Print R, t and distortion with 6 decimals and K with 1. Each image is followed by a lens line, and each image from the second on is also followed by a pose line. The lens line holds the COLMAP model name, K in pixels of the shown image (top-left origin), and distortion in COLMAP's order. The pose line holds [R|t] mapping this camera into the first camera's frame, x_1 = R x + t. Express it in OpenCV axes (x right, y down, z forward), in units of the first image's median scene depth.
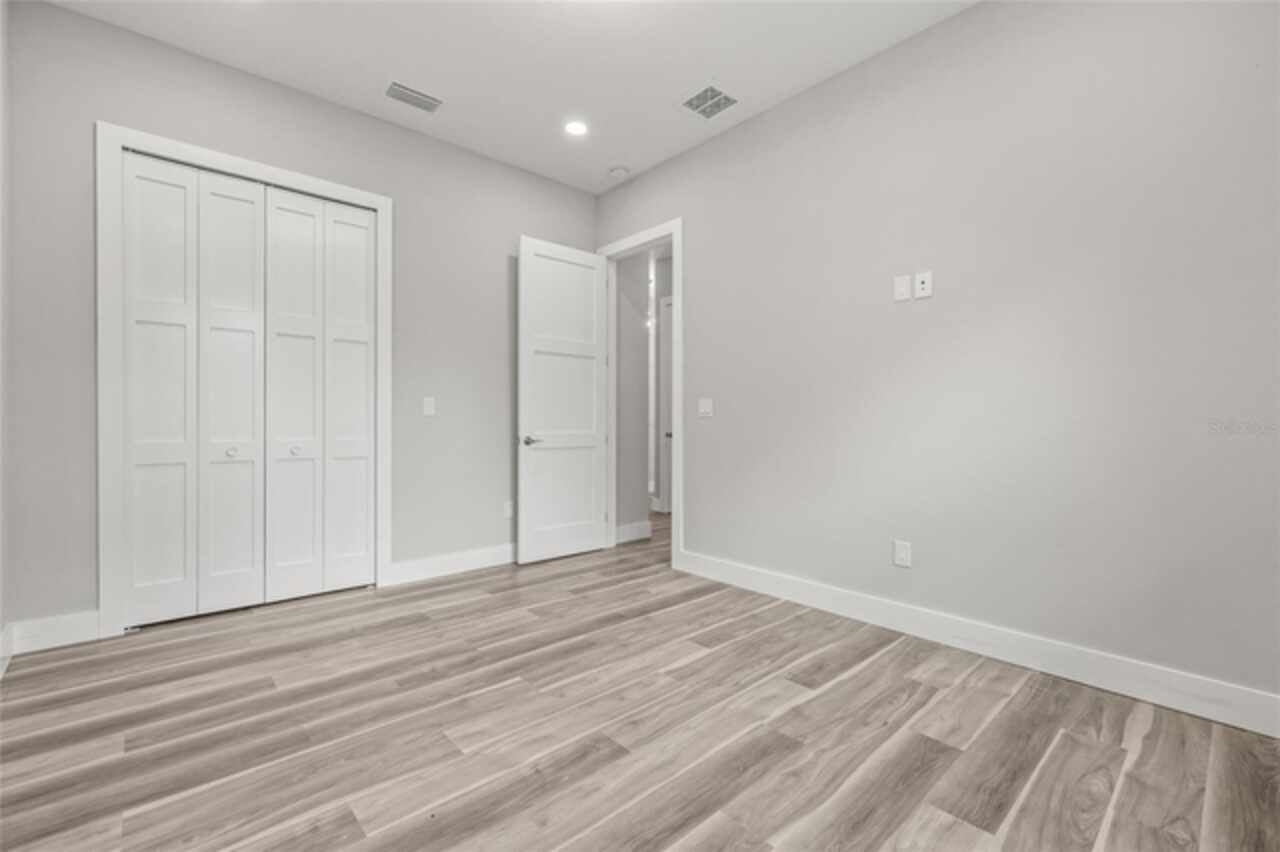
lens RADIAL K [[554.2, 0, 638.5], [0, 554.2, 424.9], [0, 0, 1]] dist [0.000361, 0.000150]
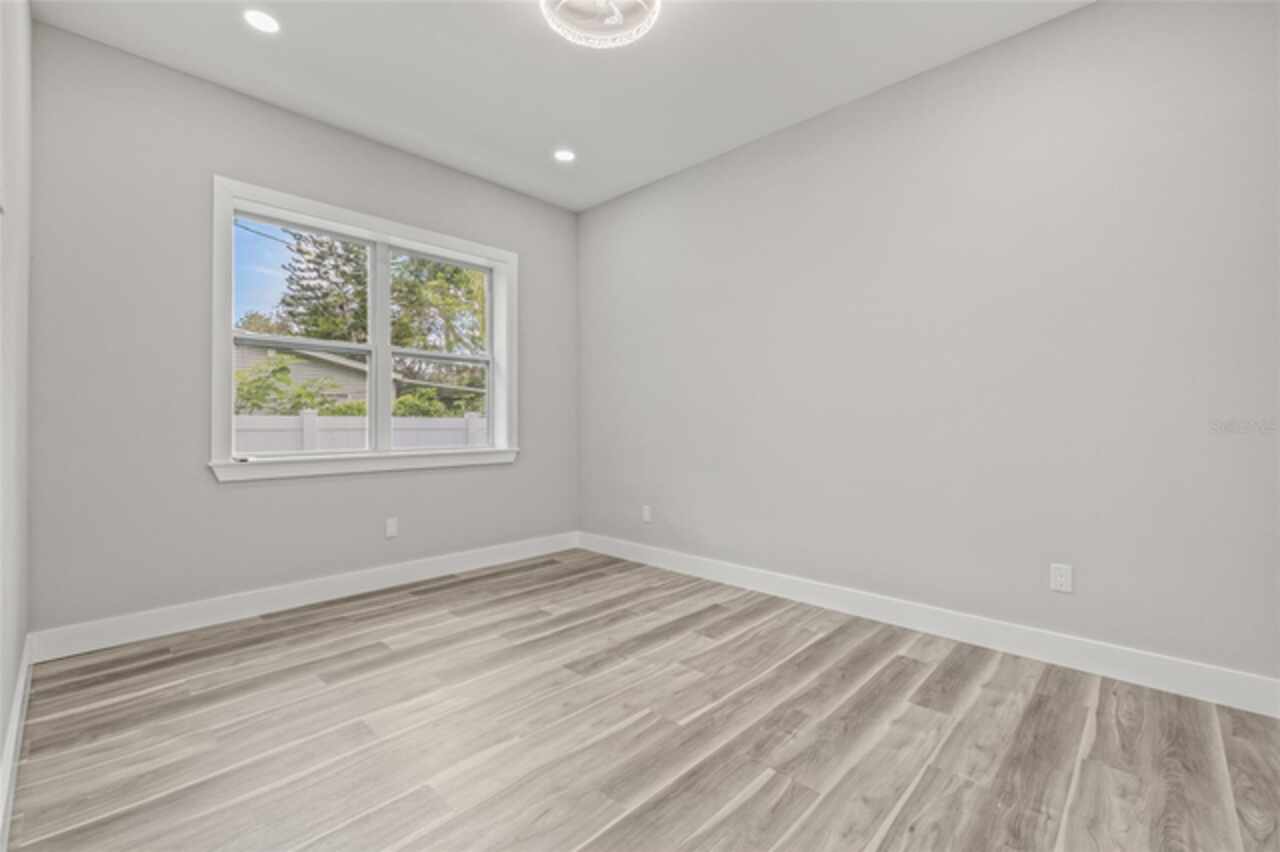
lens RADIAL K [[554.2, 0, 638.5], [0, 554.2, 424.9], [0, 0, 1]] dist [0.000361, 0.000150]
pose [[-0.997223, -0.004305, -0.074353, -0.085168], [-0.004943, 0.999953, 0.008391, -0.036166], [0.074313, 0.008736, -0.997197, 2.032624]]
